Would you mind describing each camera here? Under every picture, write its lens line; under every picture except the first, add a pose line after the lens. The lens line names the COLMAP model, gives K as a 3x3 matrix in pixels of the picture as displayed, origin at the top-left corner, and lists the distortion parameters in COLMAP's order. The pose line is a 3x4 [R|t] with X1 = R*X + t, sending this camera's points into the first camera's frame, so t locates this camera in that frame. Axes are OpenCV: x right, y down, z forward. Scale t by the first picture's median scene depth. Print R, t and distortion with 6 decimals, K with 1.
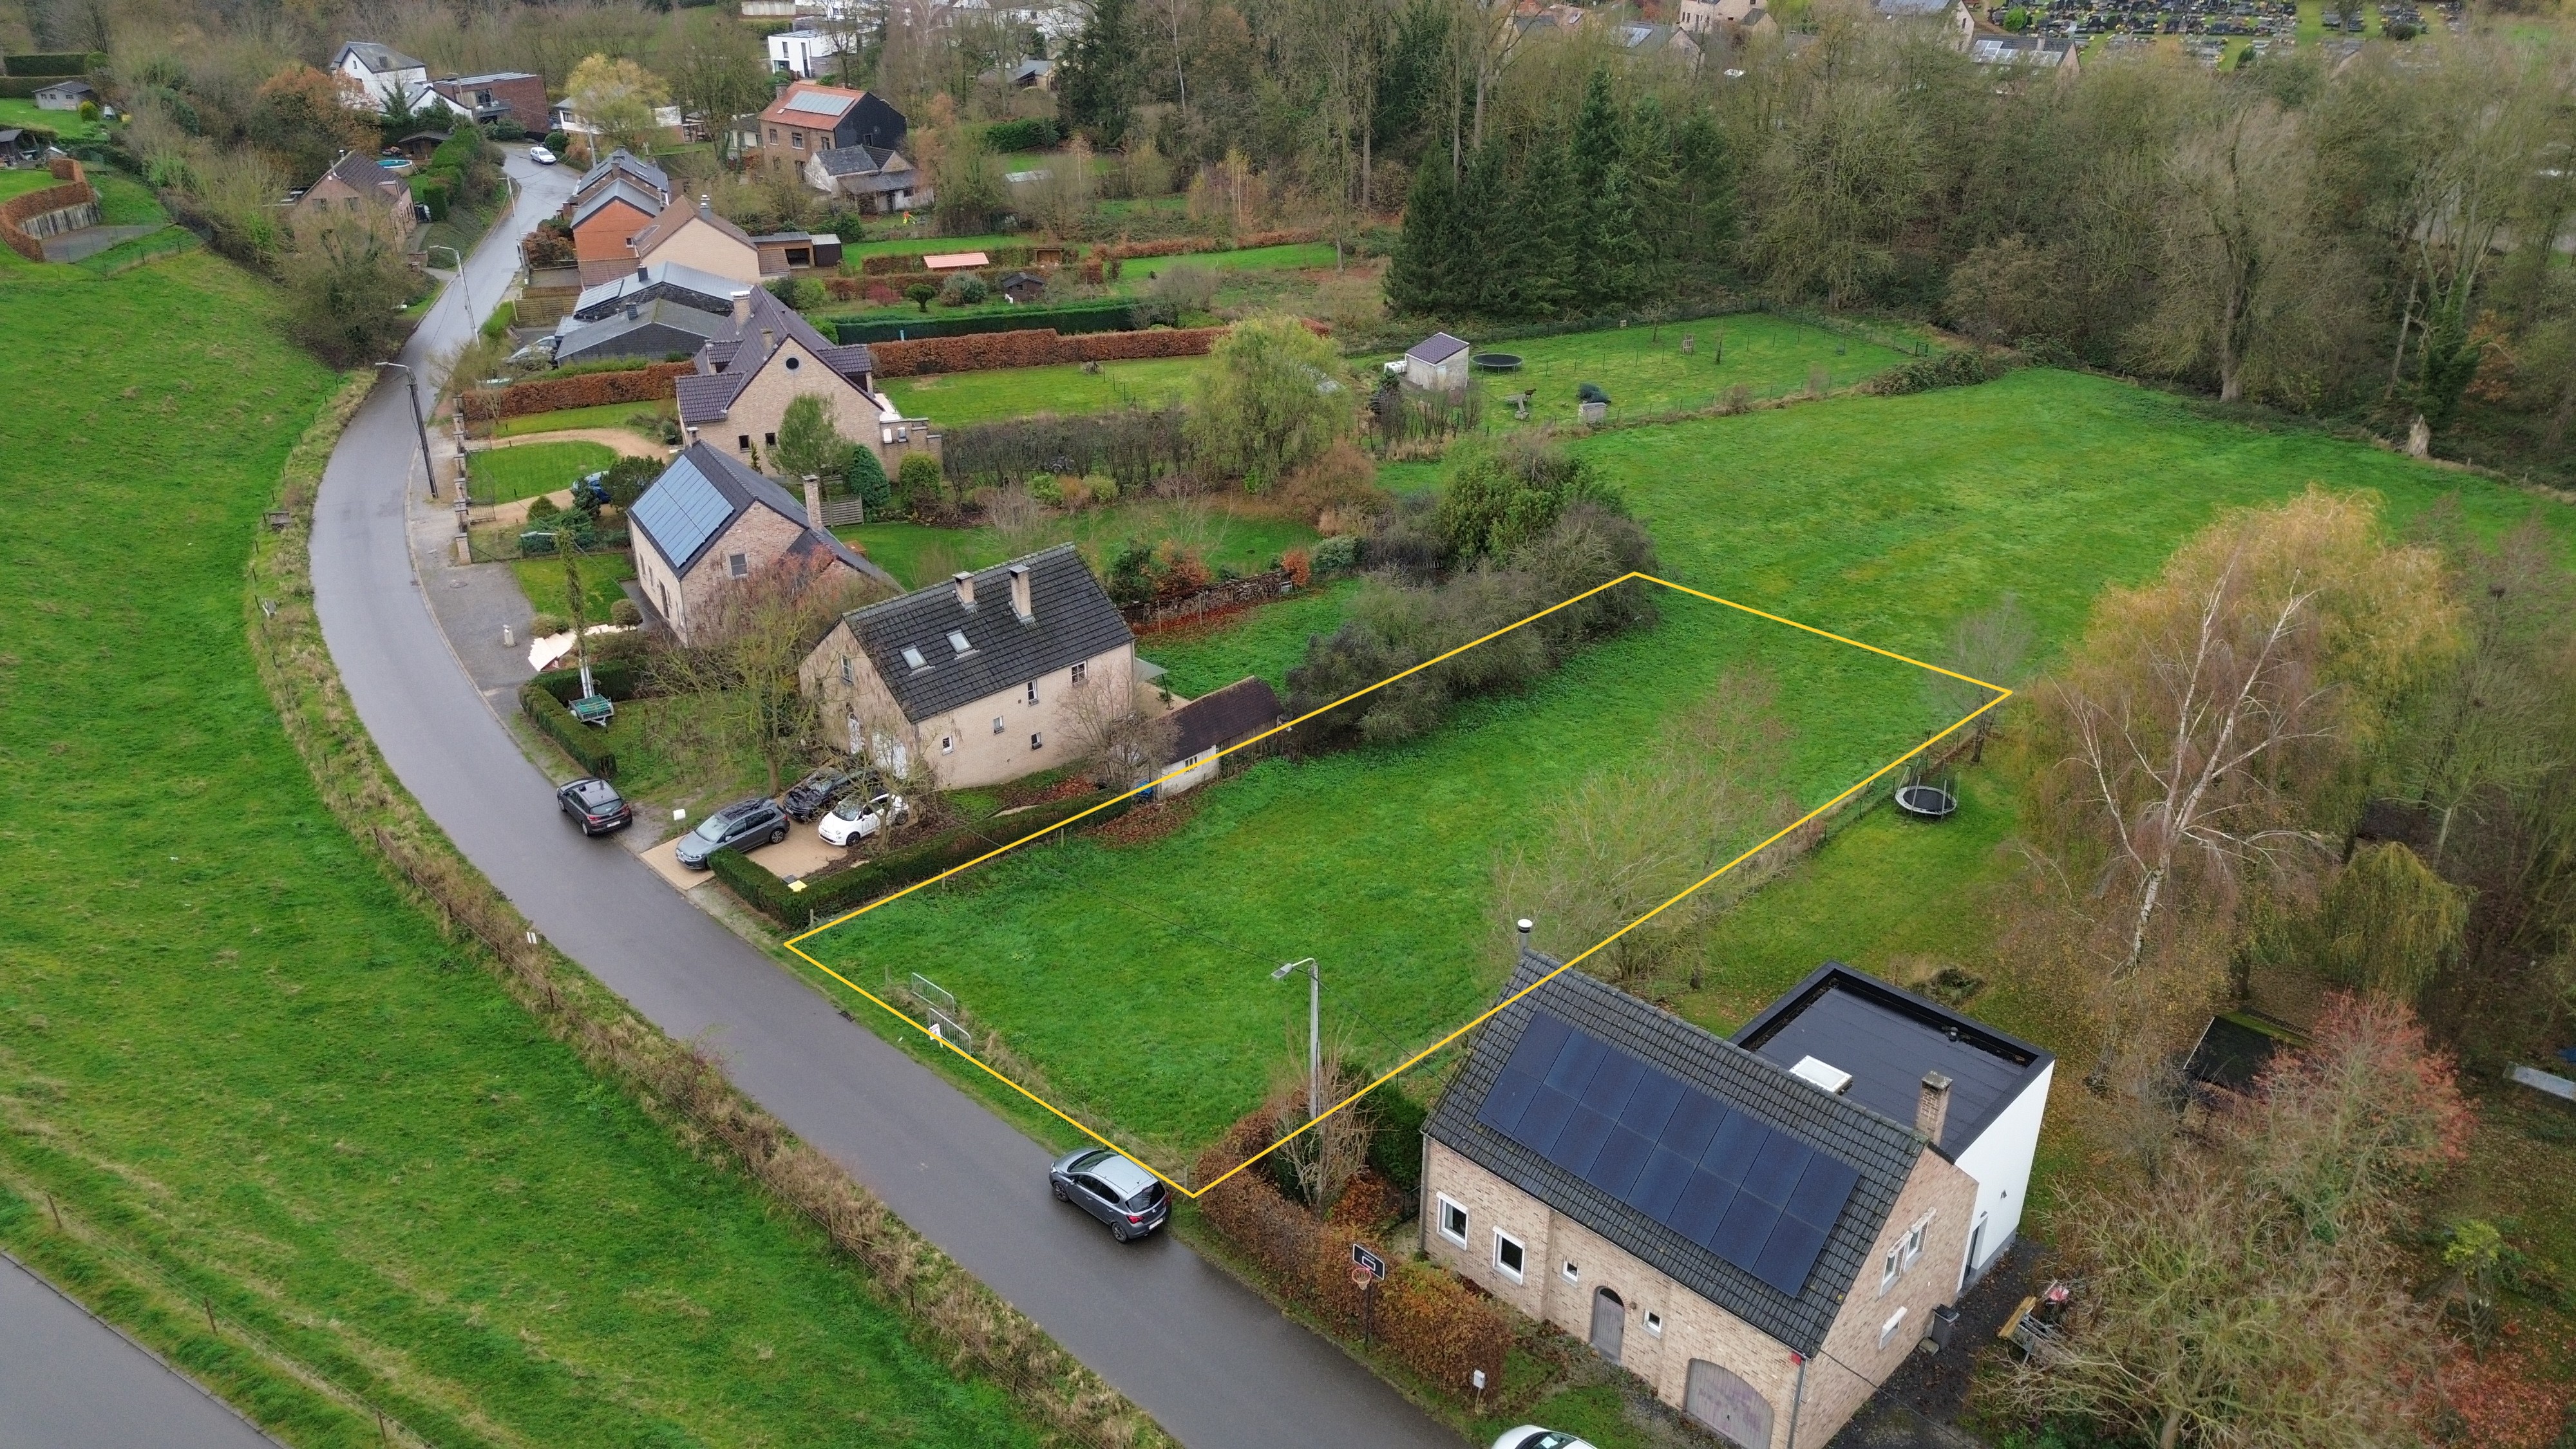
lens RADIAL K [[1809.9, 0, 1288.0], [0, 1809.9, 724.5], [0, 0, 1]] dist [0.071143, -0.062227]
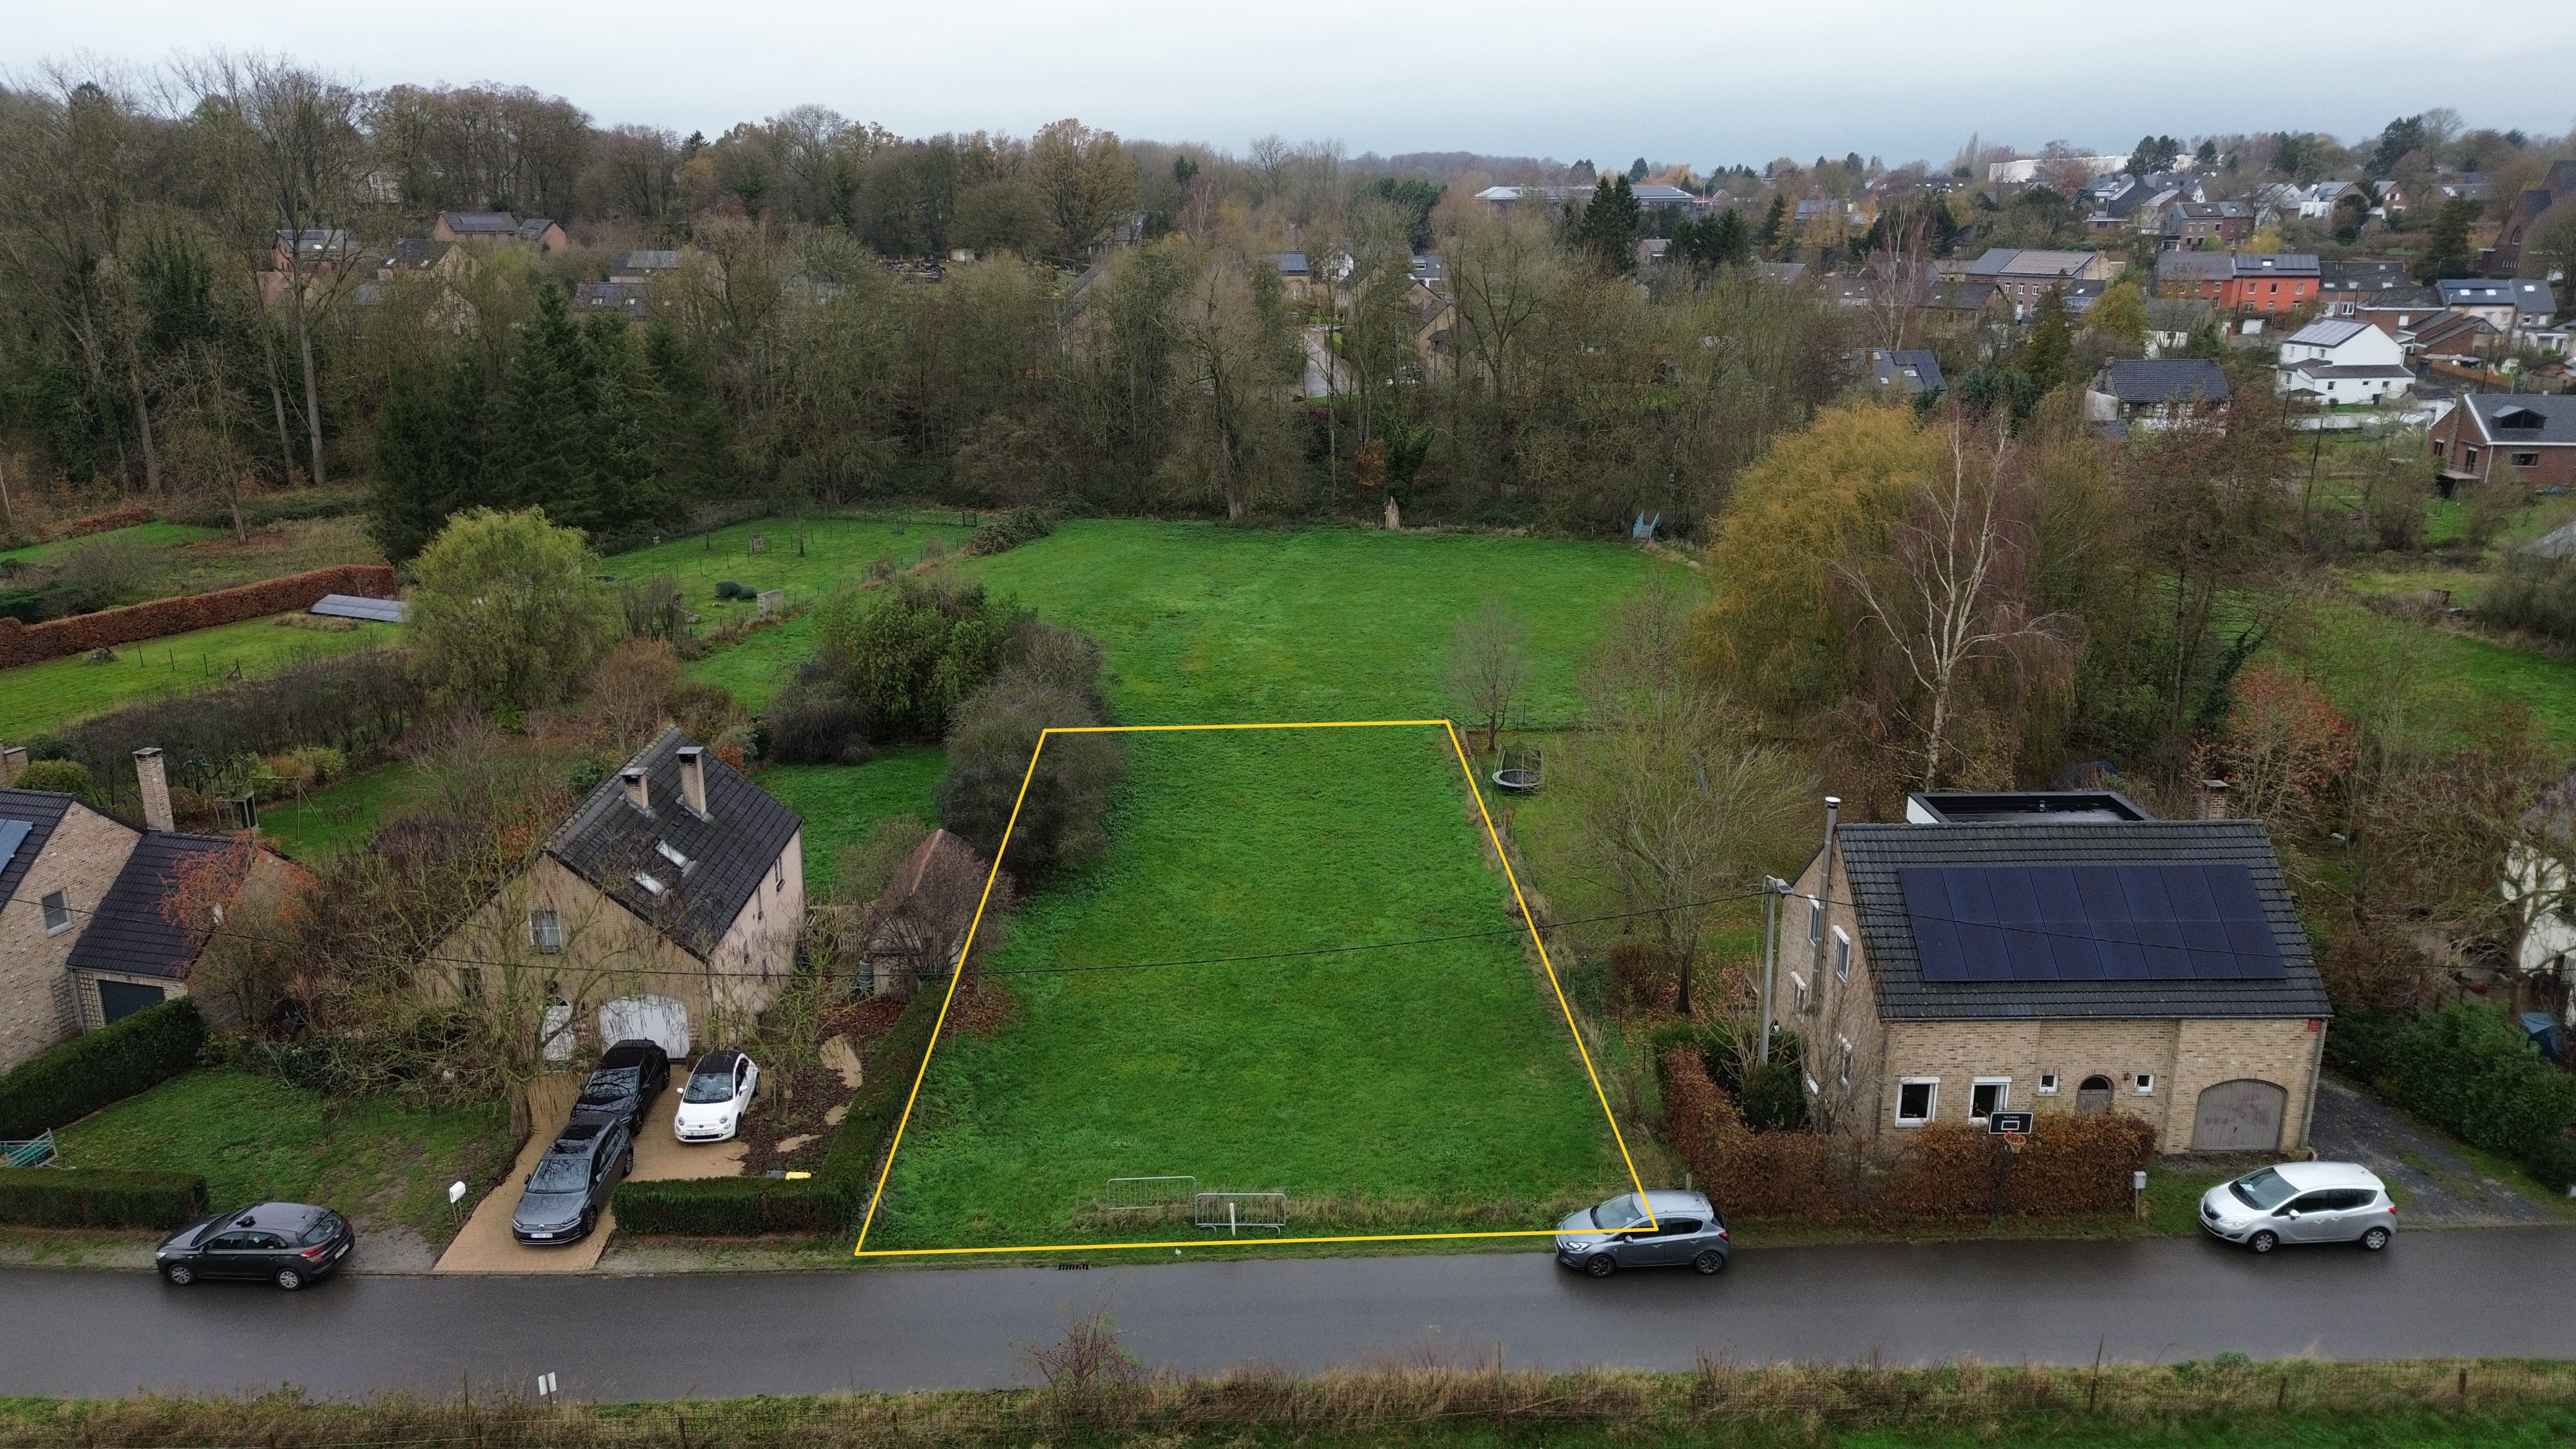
lens RADIAL K [[1809.9, 0, 1288.0], [0, 1809.9, 724.5], [0, 0, 1]] dist [0.071143, -0.062227]
pose [[0.701192, -0.201026, 0.684045, -0.422475], [0.312431, 0.949039, -0.041361, 0.010419], [-0.640871, 0.242719, 0.728266, 0.250391]]
